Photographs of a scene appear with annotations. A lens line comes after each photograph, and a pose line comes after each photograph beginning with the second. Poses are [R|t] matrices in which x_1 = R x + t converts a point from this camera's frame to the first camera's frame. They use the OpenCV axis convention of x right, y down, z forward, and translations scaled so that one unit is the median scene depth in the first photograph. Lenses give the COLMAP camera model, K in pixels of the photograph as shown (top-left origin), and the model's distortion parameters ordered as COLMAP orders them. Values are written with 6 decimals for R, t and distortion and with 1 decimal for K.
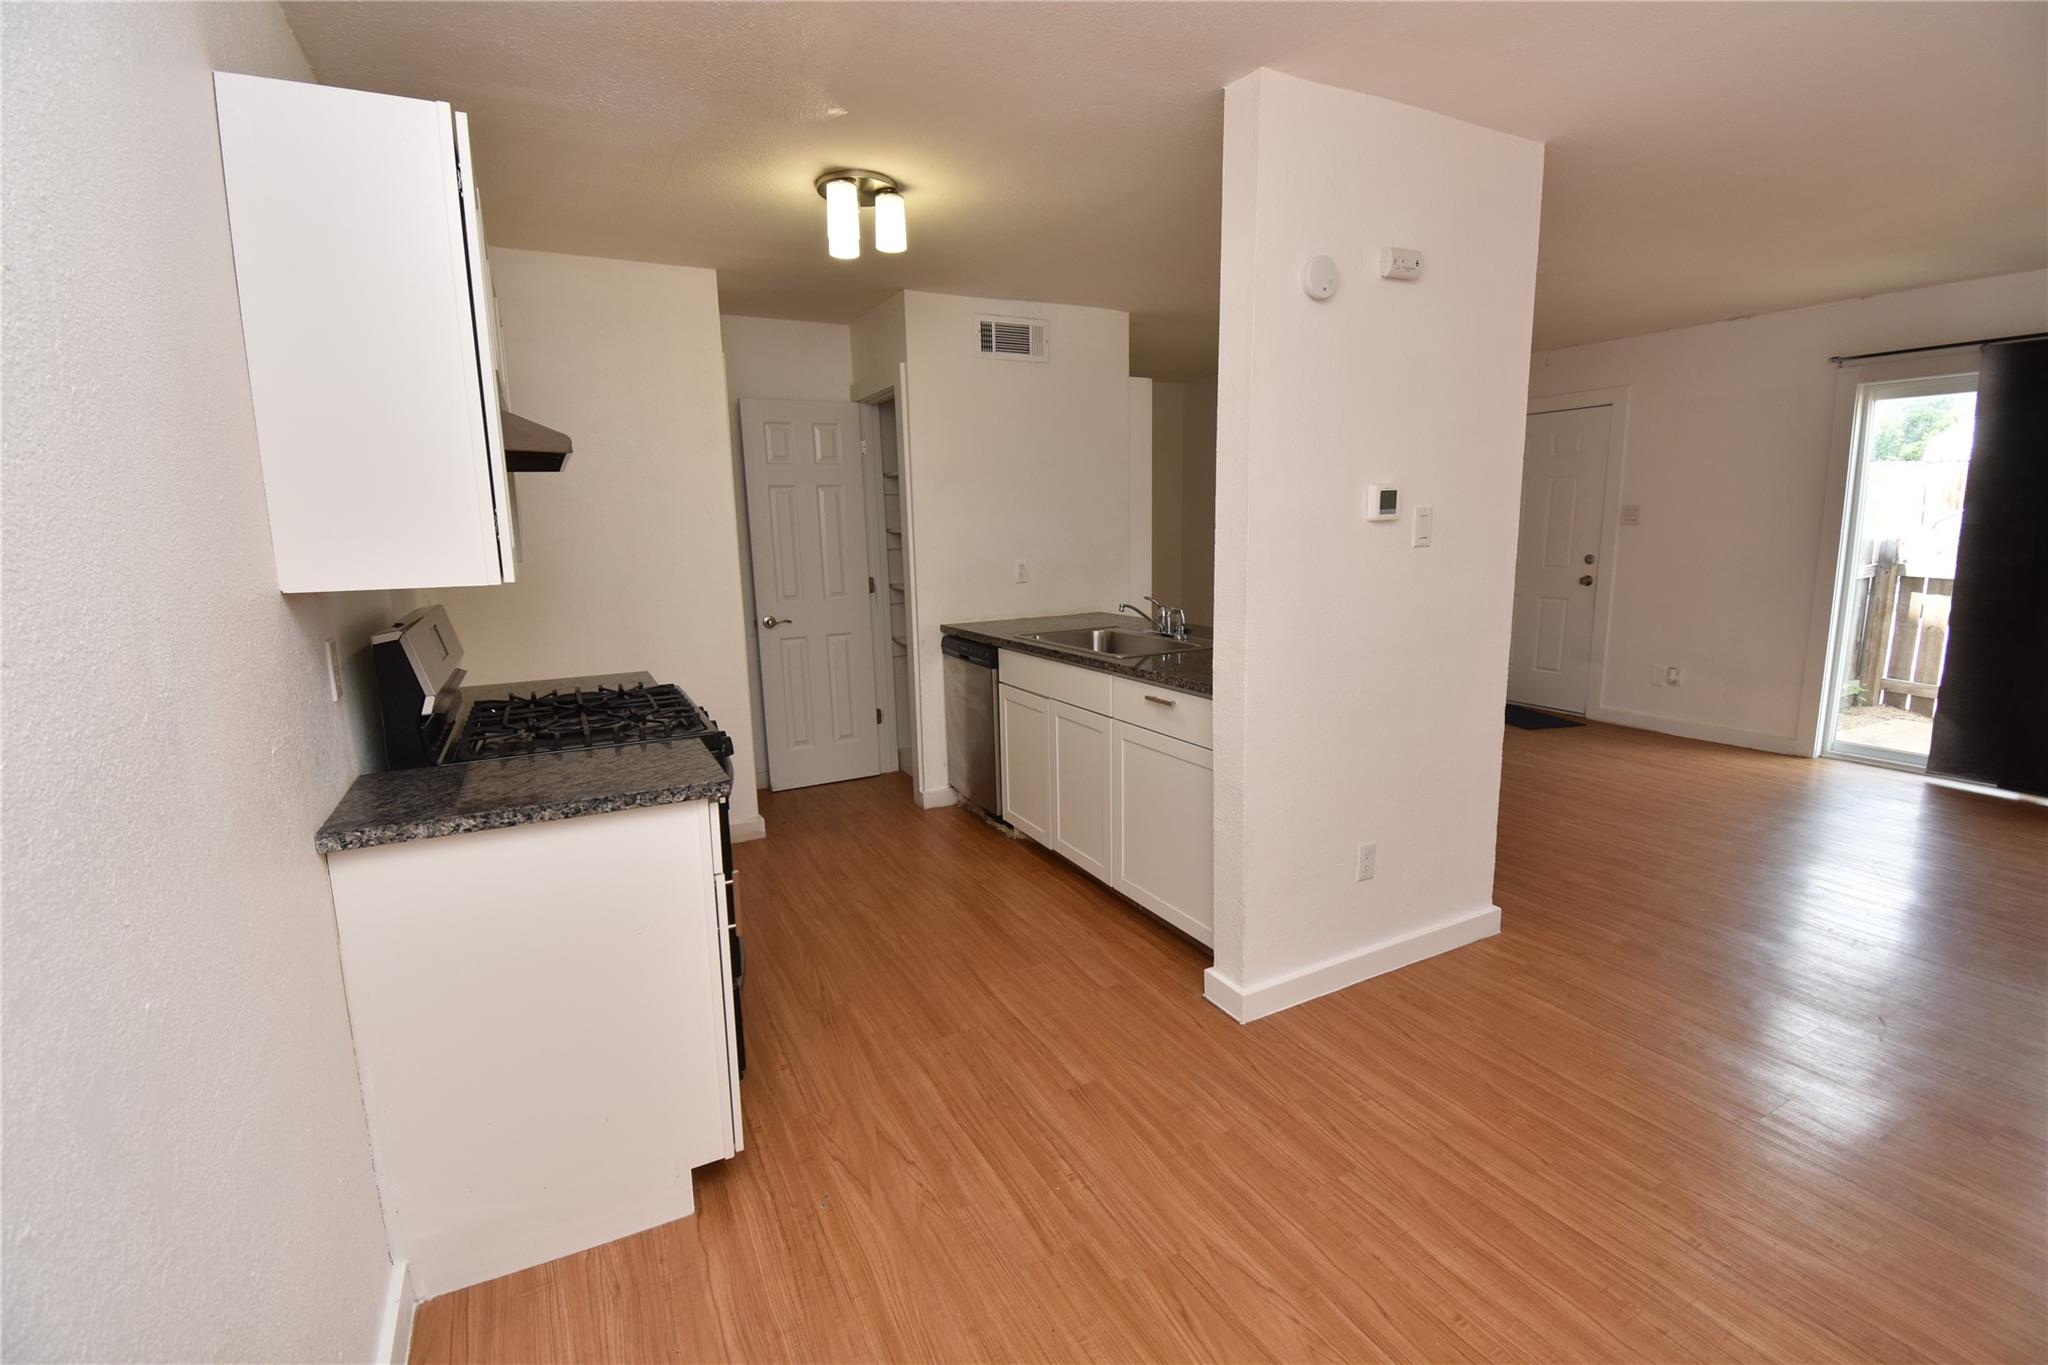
lens RADIAL K [[914.2, 0, 1021.3], [0, 914.2, 677.1], [0, 0, 1]] dist [-0.000622, -0.000053]
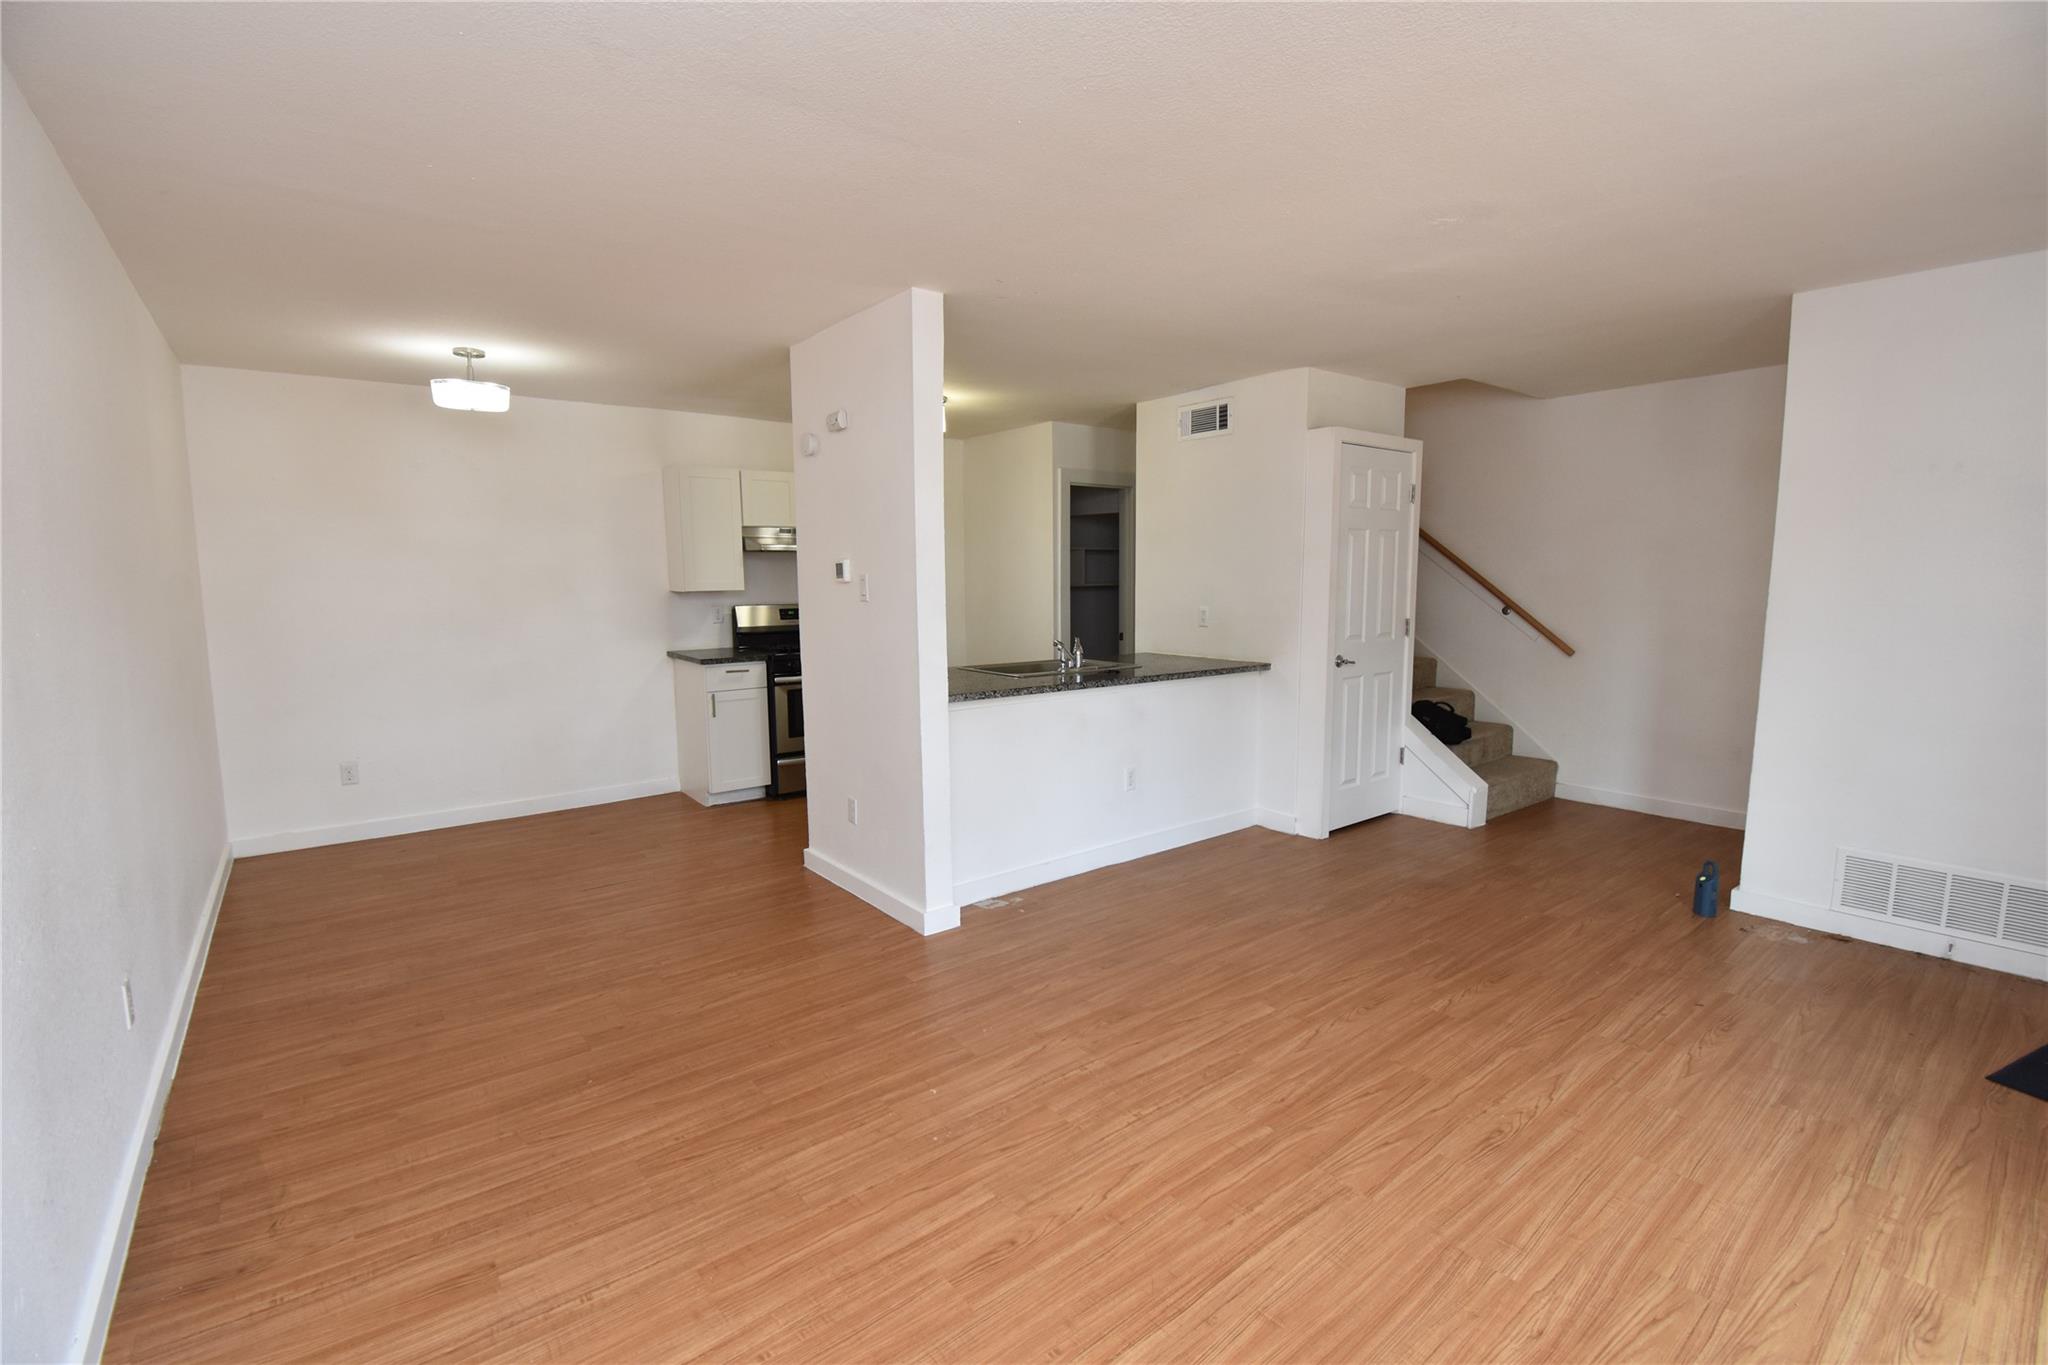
lens RADIAL K [[914.2, 0, 1021.8], [0, 914.2, 683.8], [0, 0, 1]] dist [-0.000622, -0.000053]
pose [[0.178642, 0.135448, -0.974546, 1.118682], [-0.160489, 0.981226, 0.106957, -0.123520], [0.970737, 0.137297, 0.197026, 0.576434]]
